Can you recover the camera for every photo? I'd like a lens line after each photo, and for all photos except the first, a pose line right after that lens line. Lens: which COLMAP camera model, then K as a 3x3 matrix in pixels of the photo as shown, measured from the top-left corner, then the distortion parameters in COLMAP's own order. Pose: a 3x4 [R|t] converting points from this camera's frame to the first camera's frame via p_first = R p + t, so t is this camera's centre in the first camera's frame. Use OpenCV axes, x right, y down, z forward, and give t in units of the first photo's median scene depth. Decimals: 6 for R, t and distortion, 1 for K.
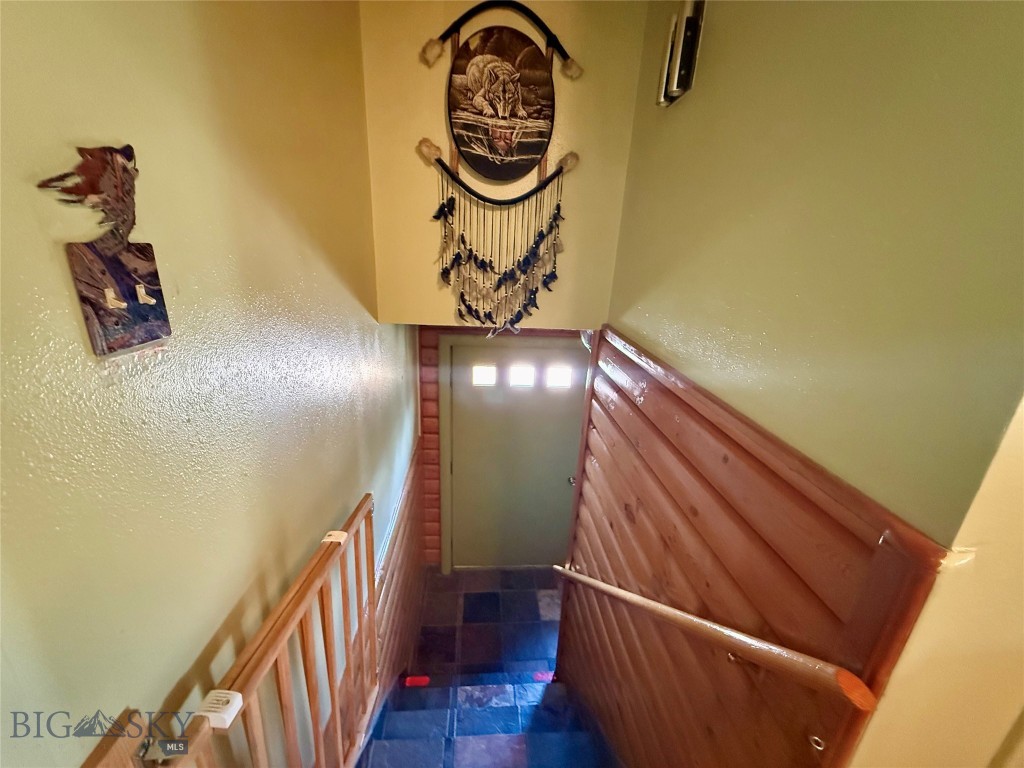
lens RADIAL K [[409.7, 0, 509.5], [0, 409.7, 385.1], [0, 0, 1]] dist [-0.000122, 0.000062]
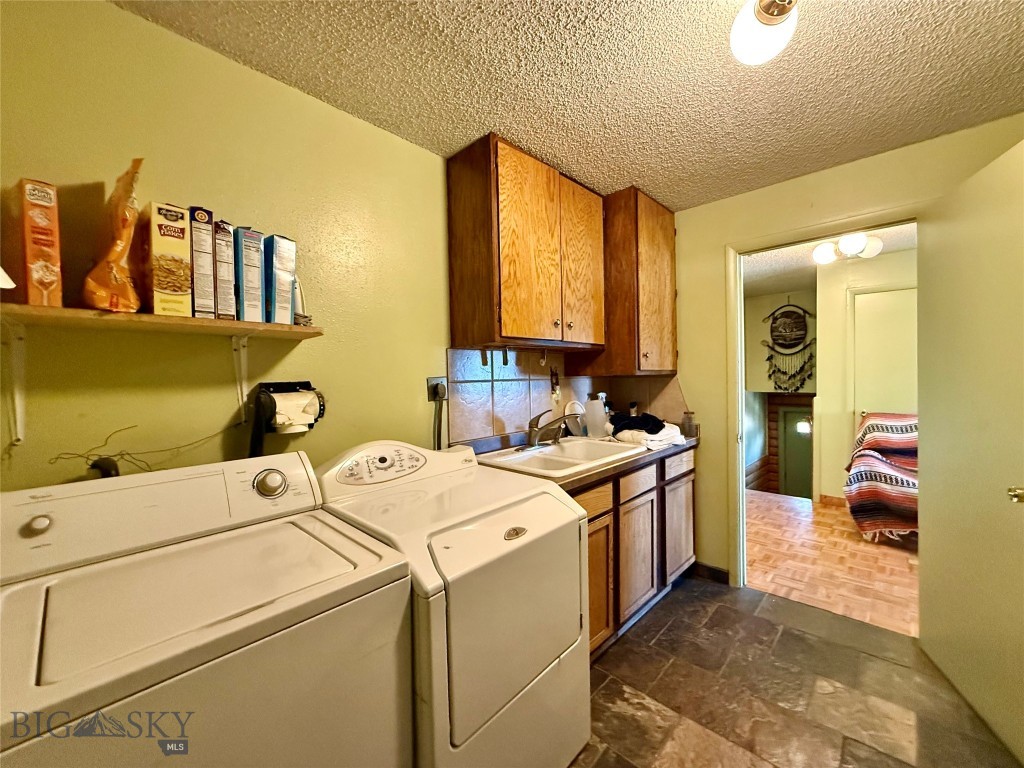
lens RADIAL K [[409.7, 0, 508.0], [0, 409.7, 384.6], [0, 0, 1]] dist [-0.000122, 0.000062]
pose [[0.660109, -0.041828, -0.750004, 0.946580], [-0.191122, 0.956238, -0.221544, 0.952459], [0.726449, 0.289585, 0.623227, -2.634300]]
